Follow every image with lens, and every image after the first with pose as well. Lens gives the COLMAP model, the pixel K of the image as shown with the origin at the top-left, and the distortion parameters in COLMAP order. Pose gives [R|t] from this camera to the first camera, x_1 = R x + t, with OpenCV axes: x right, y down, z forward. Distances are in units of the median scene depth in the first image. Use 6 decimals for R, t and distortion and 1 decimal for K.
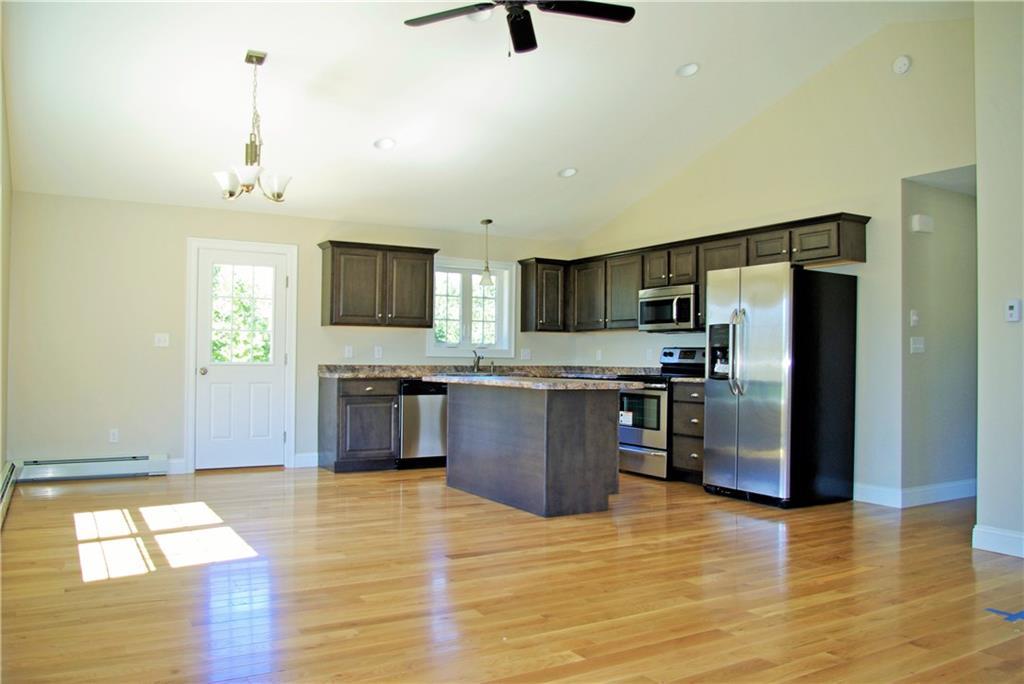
lens RADIAL K [[801.8, 0, 515.9], [0, 801.8, 343.1], [0, 0, 1]] dist [-0.065005, -0.004124]
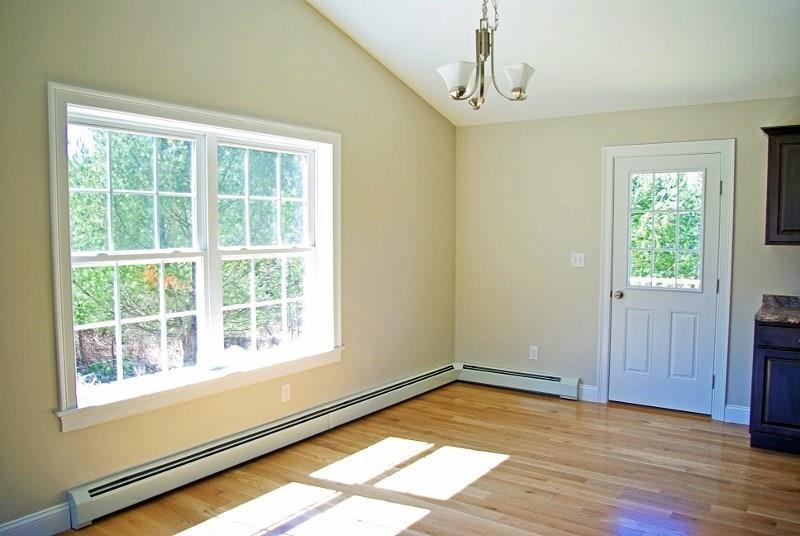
lens RADIAL K [[626.4, 0, 401.0], [0, 626.4, 270.6], [0, 0, 1]] dist [-0.065005, -0.004124]
pose [[0.422545, 0.050973, -0.904907, 0.141051], [0.021796, 0.997557, 0.066370, -0.045144], [0.906080, -0.047768, 0.420402, 0.486716]]
